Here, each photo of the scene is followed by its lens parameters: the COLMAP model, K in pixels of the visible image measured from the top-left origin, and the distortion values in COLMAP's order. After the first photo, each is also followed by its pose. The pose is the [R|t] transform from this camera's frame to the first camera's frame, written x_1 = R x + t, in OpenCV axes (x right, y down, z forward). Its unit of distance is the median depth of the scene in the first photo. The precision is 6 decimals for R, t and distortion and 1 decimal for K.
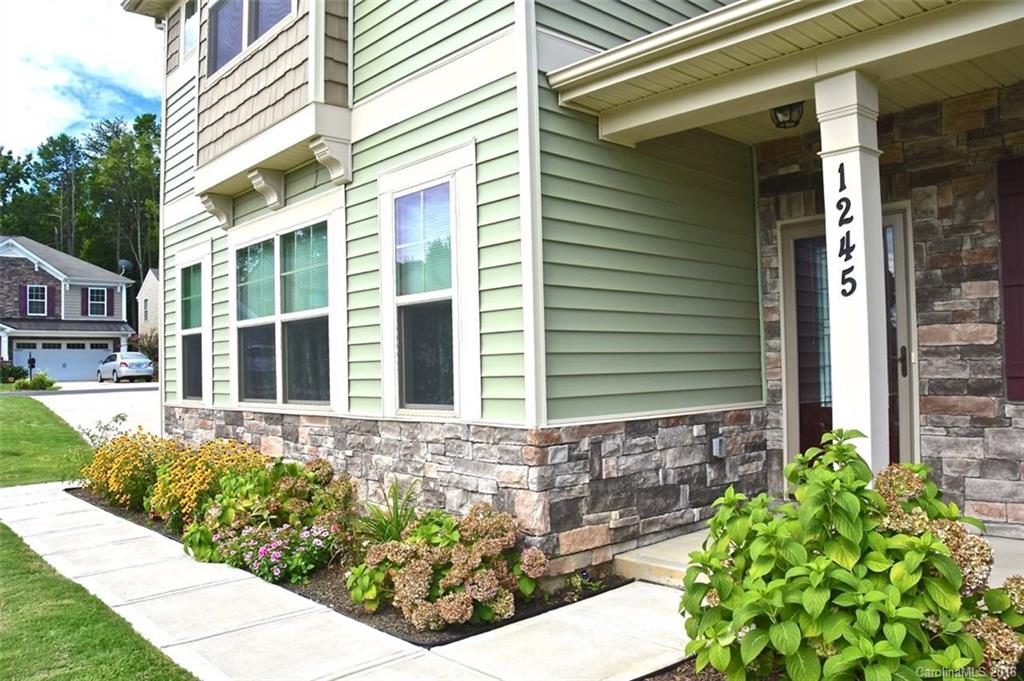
lens RADIAL K [[782.9, 0, 512.0], [0, 782.9, 340.5], [0, 0, 1]] dist [-0.115367, 0.011508]
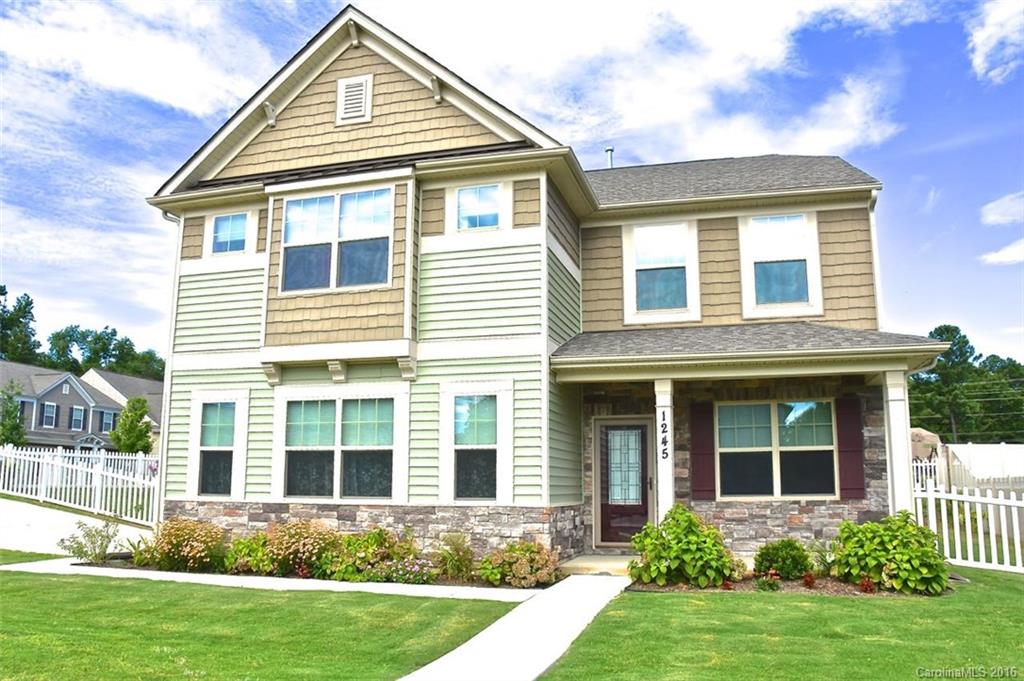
lens RADIAL K [[782.9, 0, 512.0], [0, 782.9, 340.5], [0, 0, 1]] dist [-0.115367, 0.011508]
pose [[0.854767, 0.121216, 0.504658, -0.985631], [-0.040823, 0.985034, -0.167455, 0.010665], [-0.517404, 0.122533, 0.846923, -0.761221]]
